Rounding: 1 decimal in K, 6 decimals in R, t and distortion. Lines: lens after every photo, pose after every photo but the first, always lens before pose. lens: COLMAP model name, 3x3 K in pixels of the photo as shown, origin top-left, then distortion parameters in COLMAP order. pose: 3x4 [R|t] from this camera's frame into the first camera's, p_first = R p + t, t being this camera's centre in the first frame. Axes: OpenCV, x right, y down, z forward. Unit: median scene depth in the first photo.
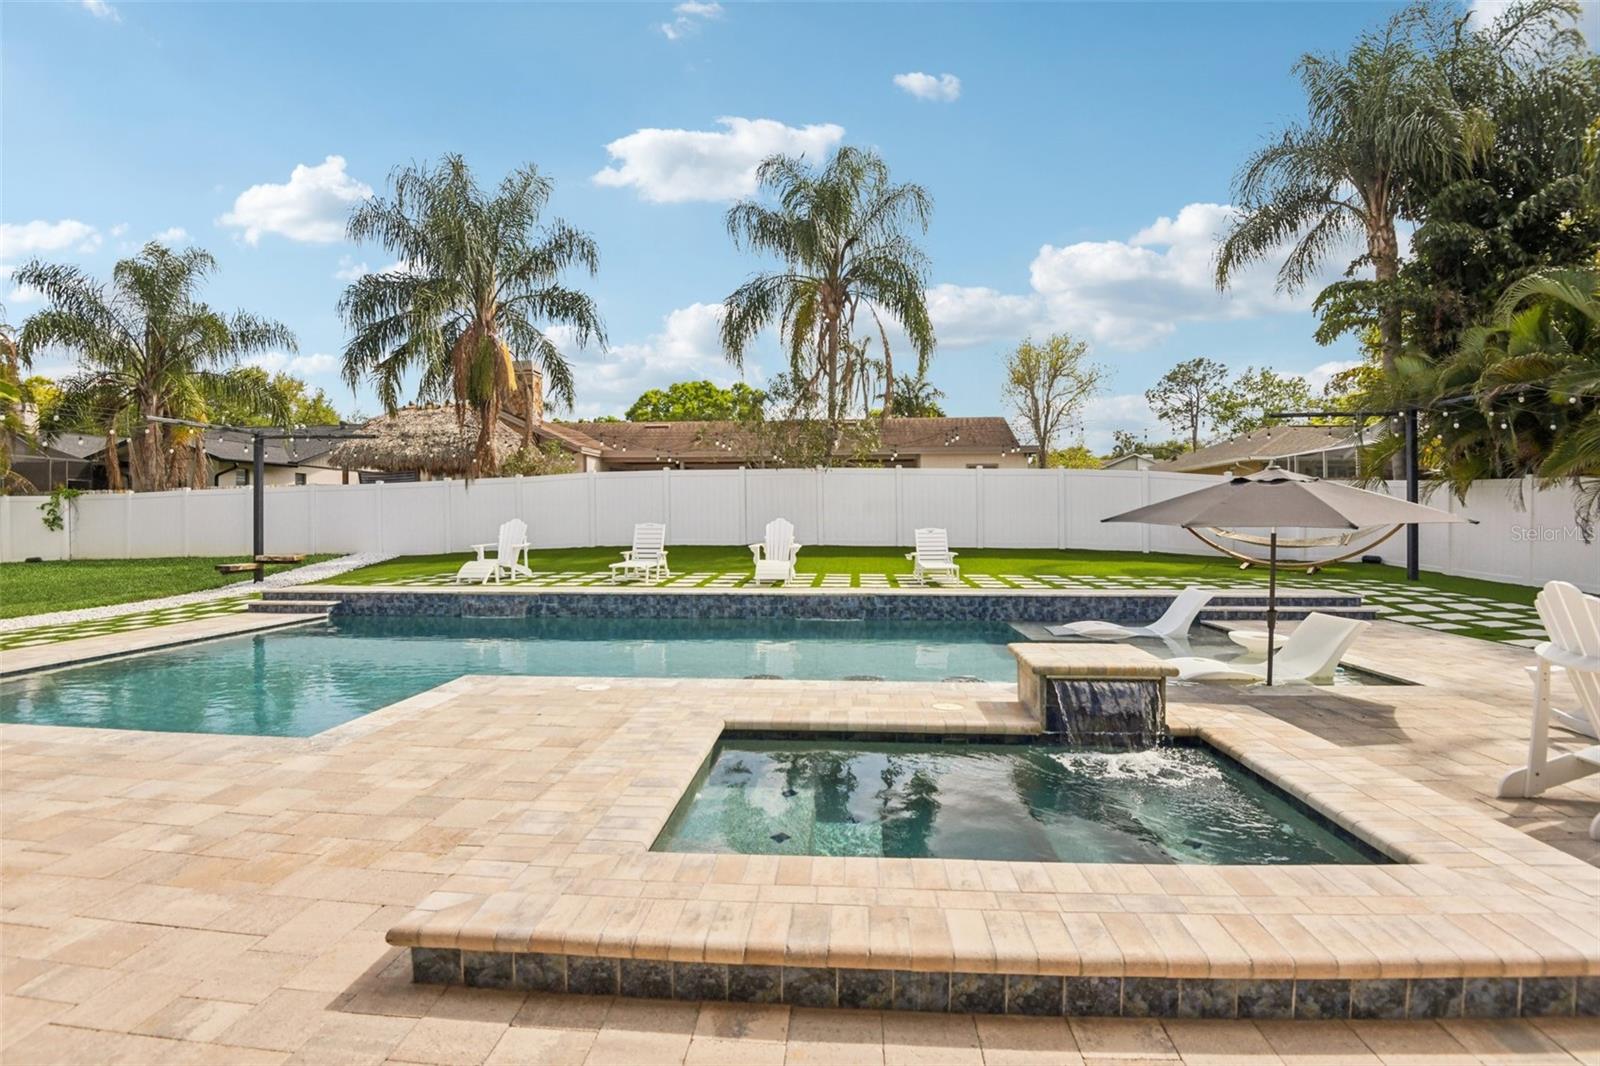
lens RADIAL K [[746.7, 0, 800.8], [0, 746.7, 520.3], [0, 0, 1]] dist [-0.015030, -0.015625]
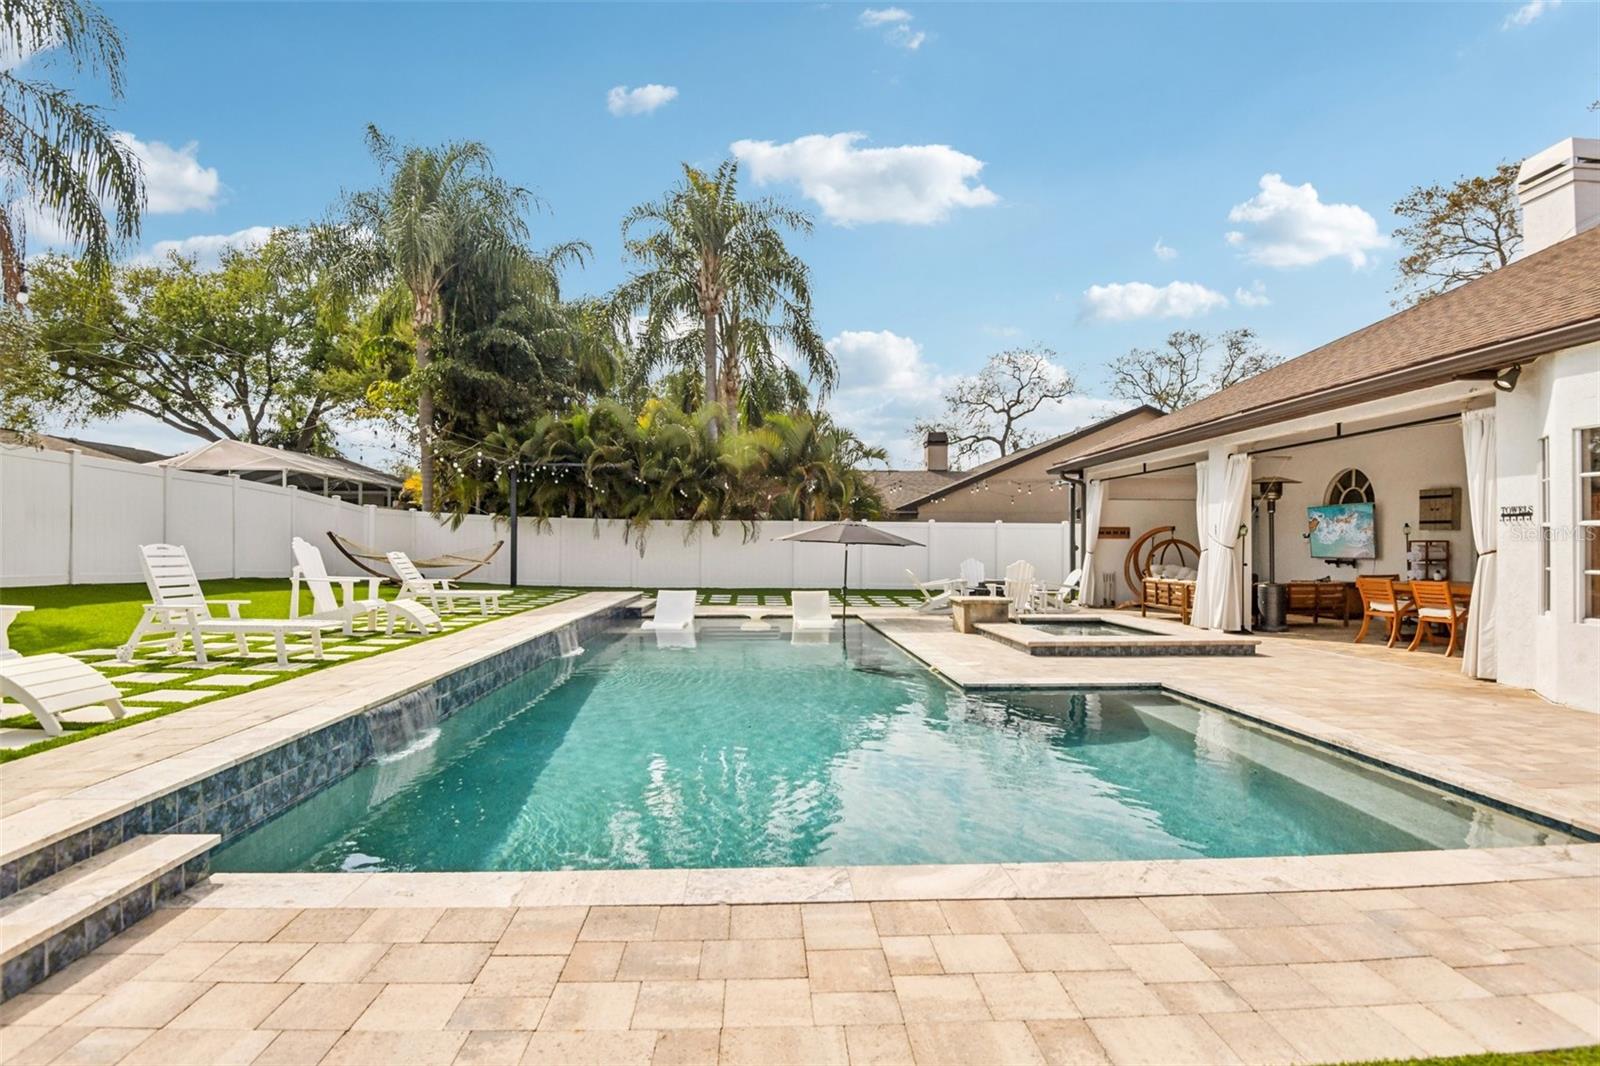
lens RADIAL K [[832.1, 0, 798.1], [0, 832.1, 539.0], [0, 0, 1]] dist [-0.000271, -0.025452]
pose [[-0.130926, 0.010899, 0.991332, -0.740460], [-0.001311, 0.999937, -0.011167, 0.006322], [-0.991391, -0.002762, -0.130904, 0.647715]]
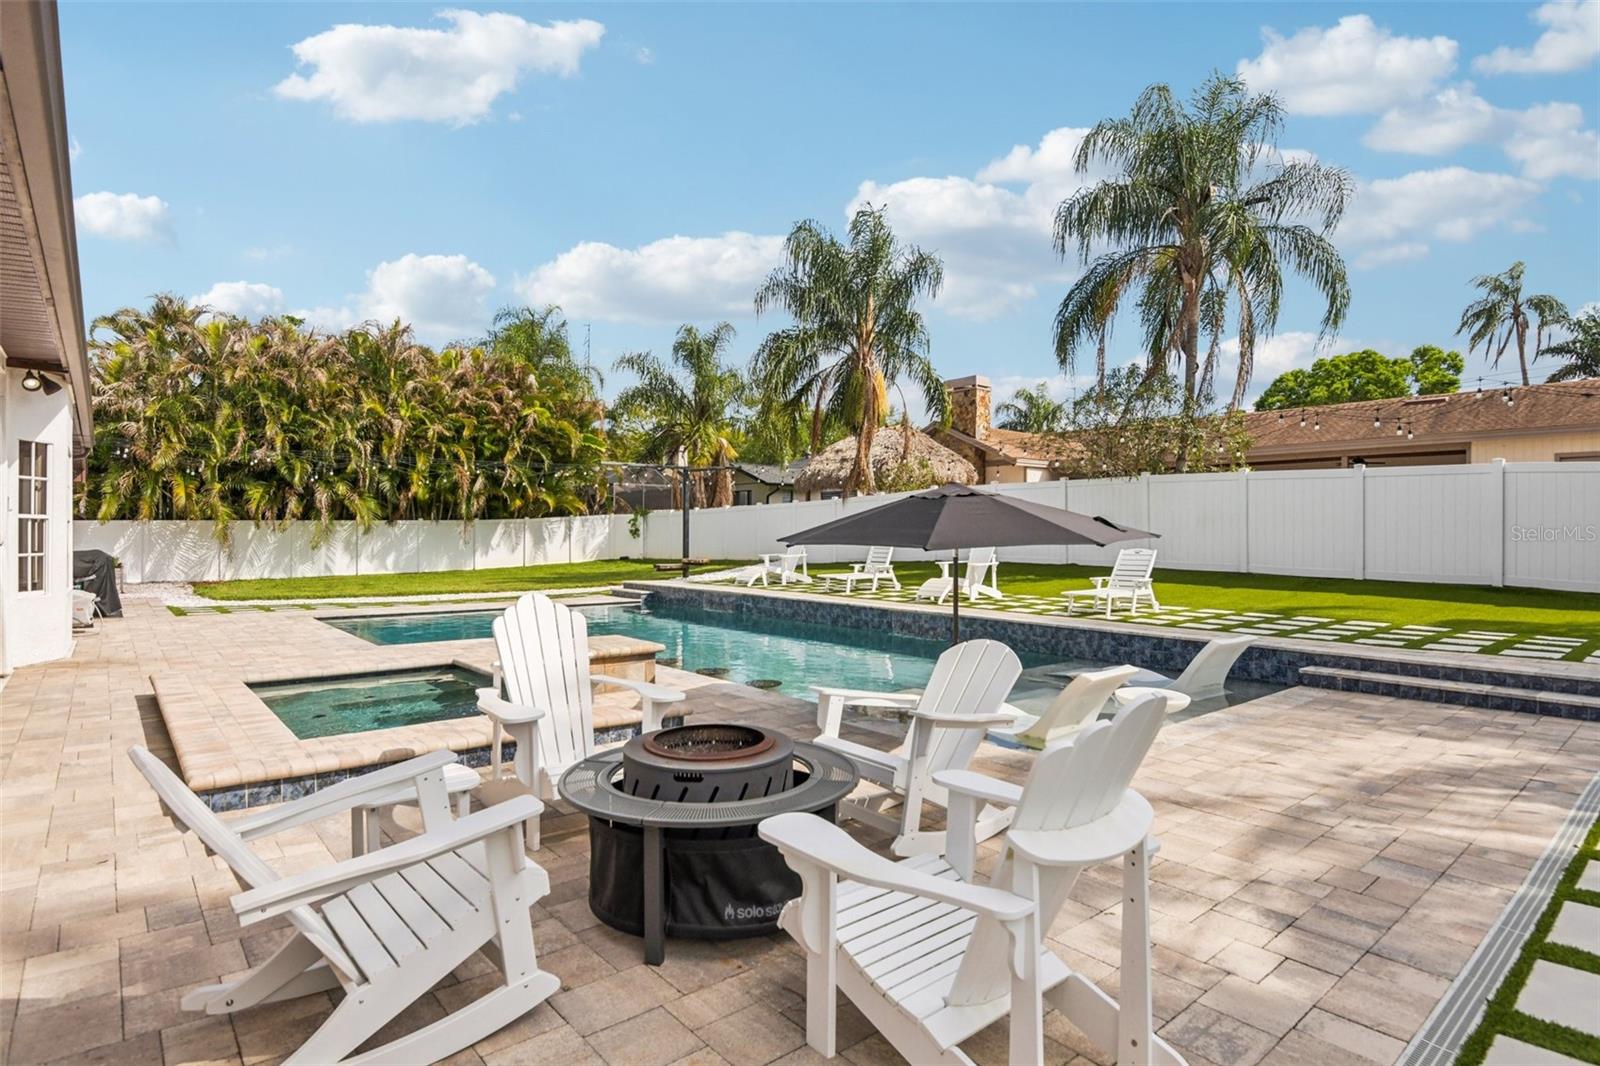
lens RADIAL K [[832.1, 0, 798.1], [0, 832.1, 539.0], [0, 0, 1]] dist [-0.000271, -0.025452]
pose [[0.705969, 0.014179, -0.708101, 0.534850], [-0.009197, 0.999899, 0.010853, -0.007093], [0.708183, -0.001149, 0.706028, 0.070903]]
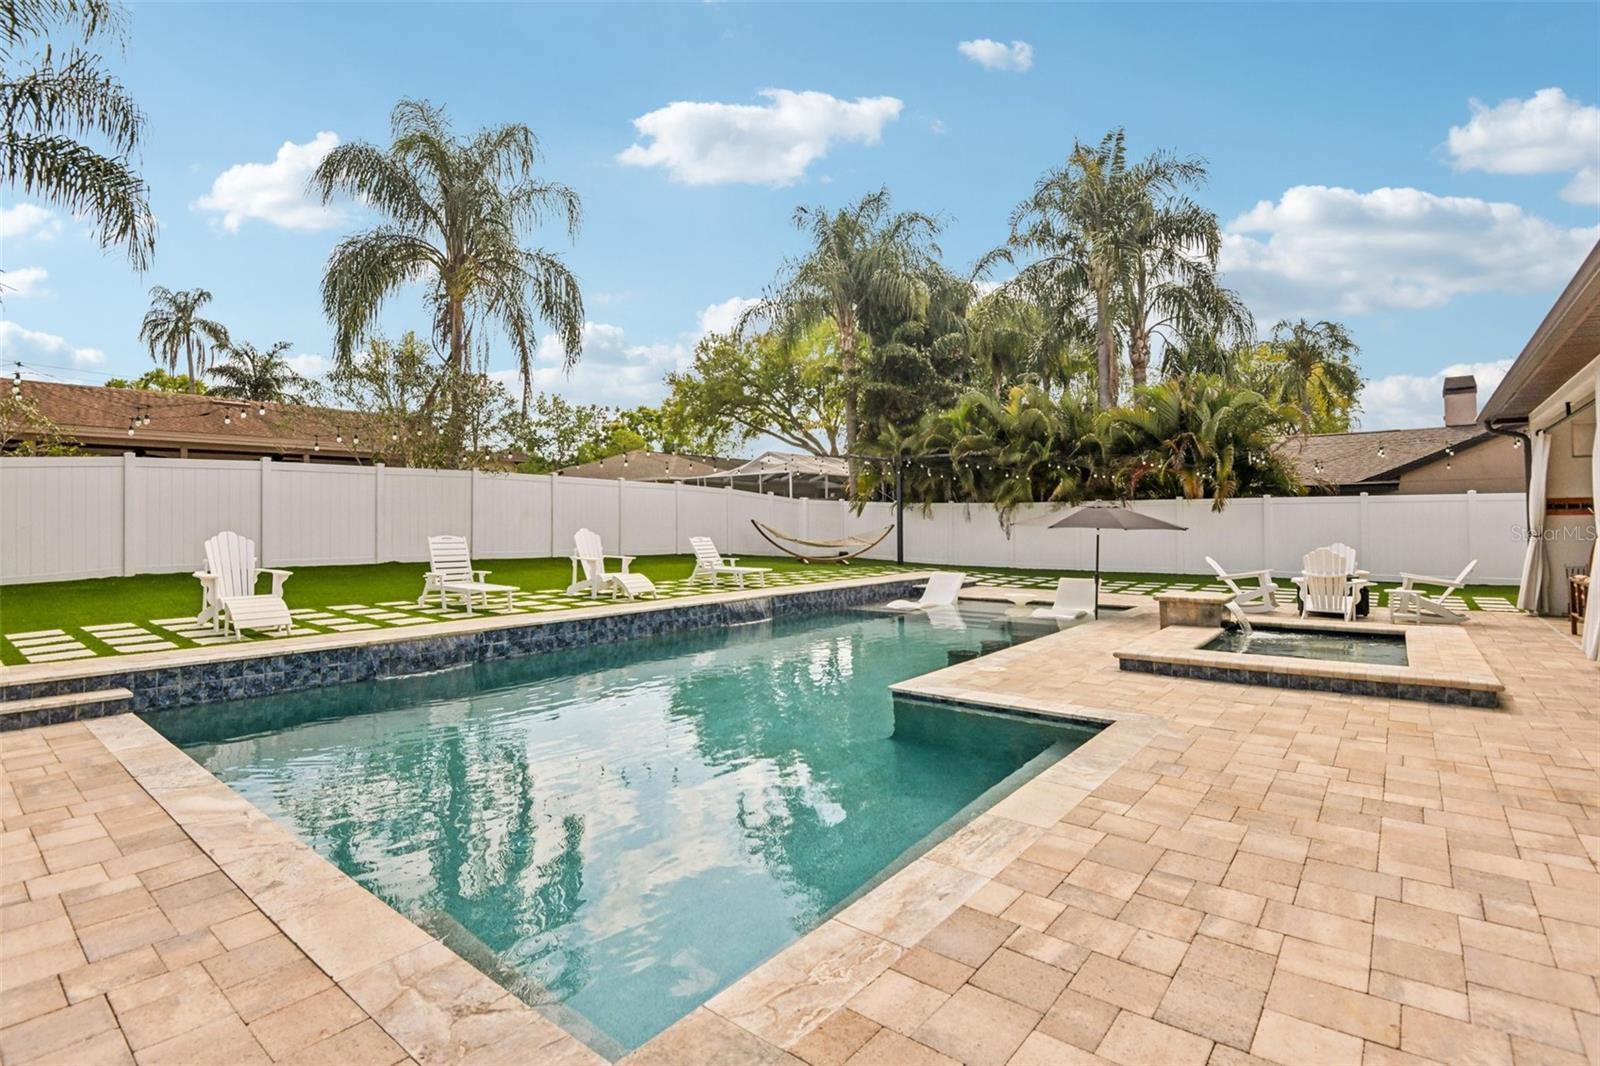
lens RADIAL K [[760.2, 0, 796.5], [0, 760.2, 504.5], [0, 0, 1]] dist [-0.015812, -0.012137]
pose [[0.567912, 0.020075, 0.822844, -0.621251], [0.007018, 0.999548, -0.029230, -0.002793], [-0.823059, 0.022375, 0.567514, 0.238138]]
